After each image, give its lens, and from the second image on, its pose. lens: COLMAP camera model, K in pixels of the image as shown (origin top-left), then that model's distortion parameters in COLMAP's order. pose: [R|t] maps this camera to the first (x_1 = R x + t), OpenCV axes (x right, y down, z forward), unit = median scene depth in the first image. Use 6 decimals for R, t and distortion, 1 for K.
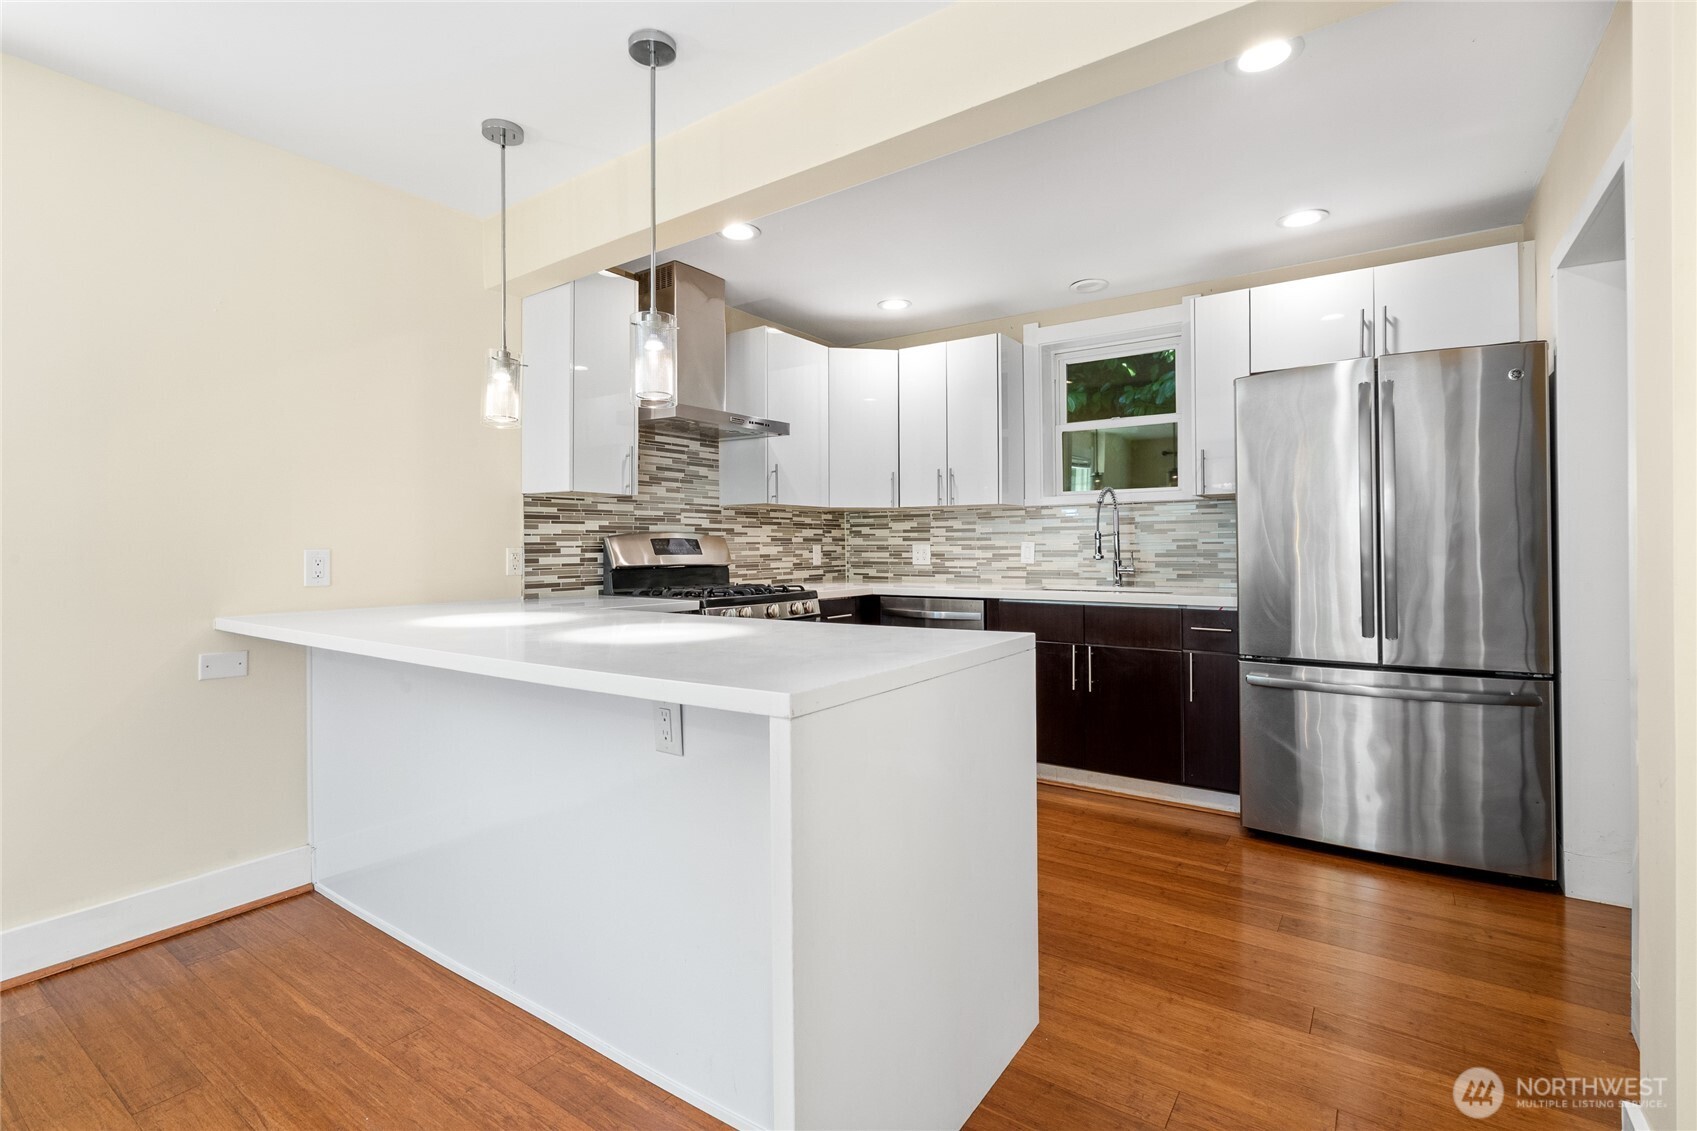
lens RADIAL K [[792.2, 0, 839.8], [0, 792.2, 544.2], [0, 0, 1]] dist [-0.000300, 0.001523]
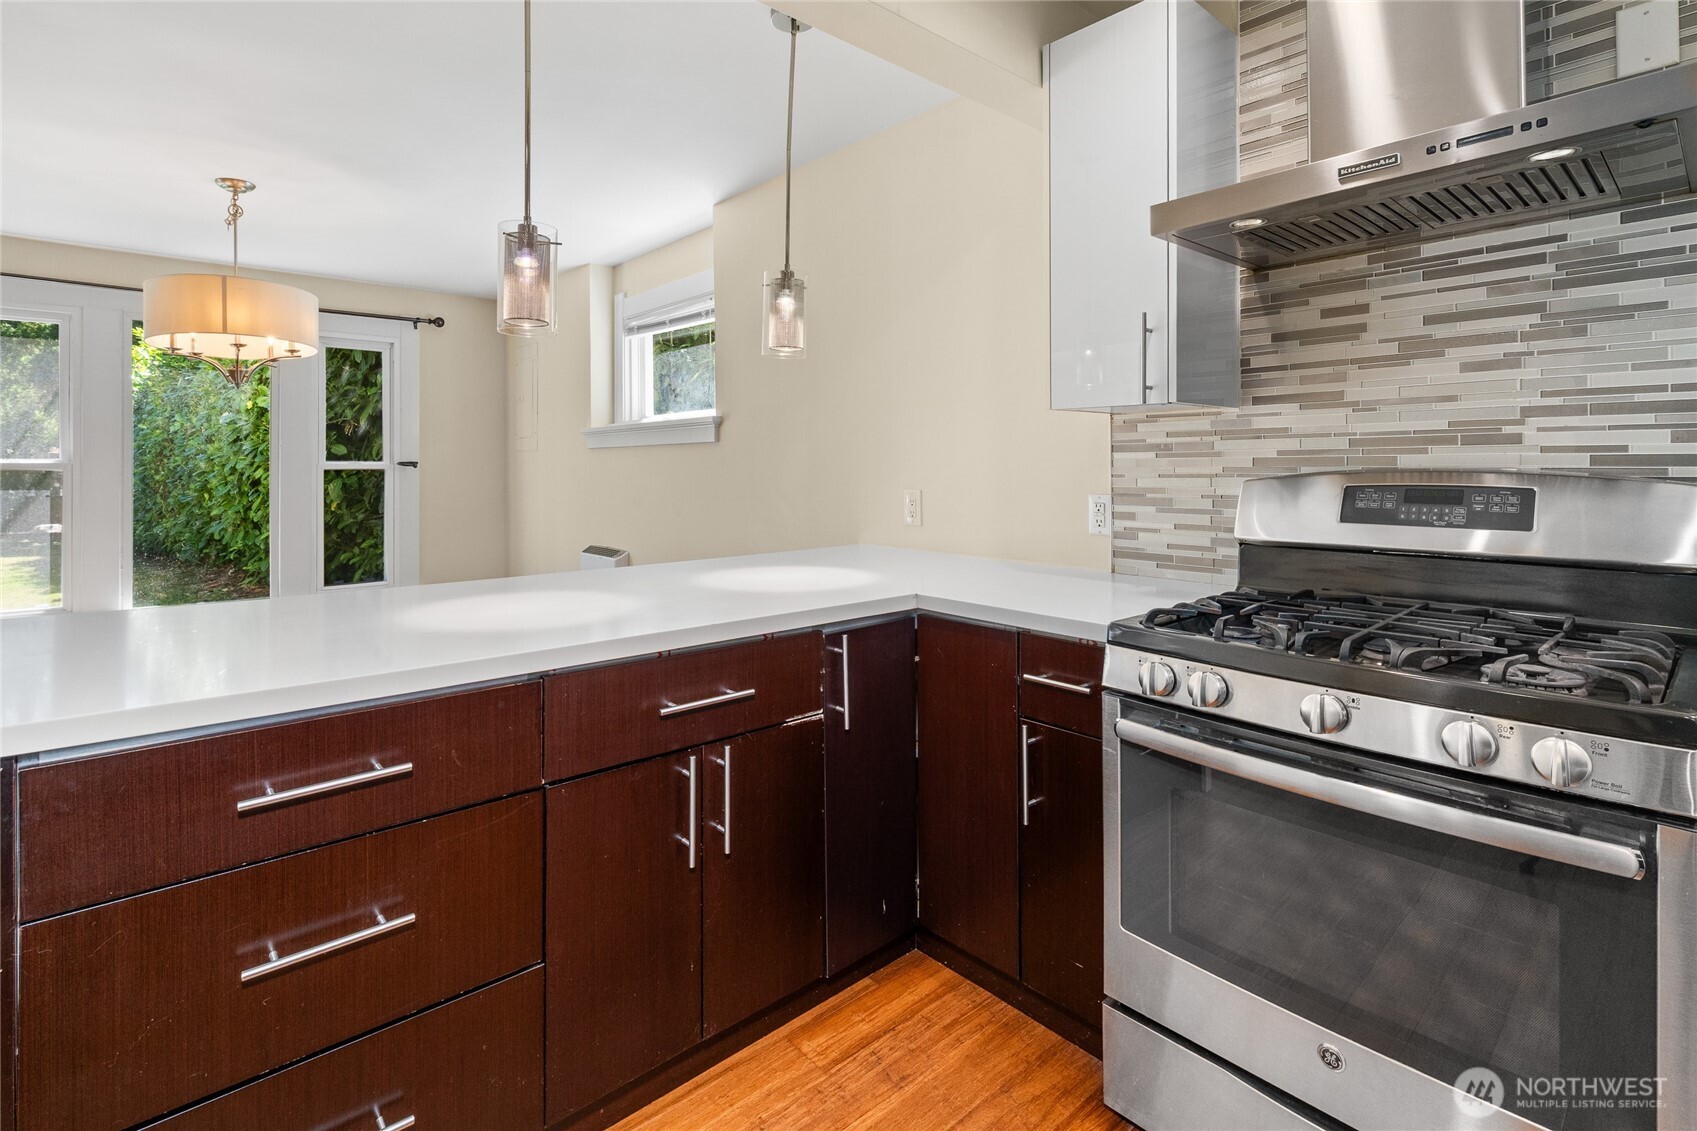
lens RADIAL K [[804.8, 0, 836.2], [0, 804.8, 462.5], [0, 0, 1]] dist [-0.001720, 0.000105]
pose [[-0.231855, 0.001455, -0.972749, 0.251087], [0.004663, 0.999989, 0.000384, -0.019393], [0.972739, -0.004447, -0.231859, 0.743082]]
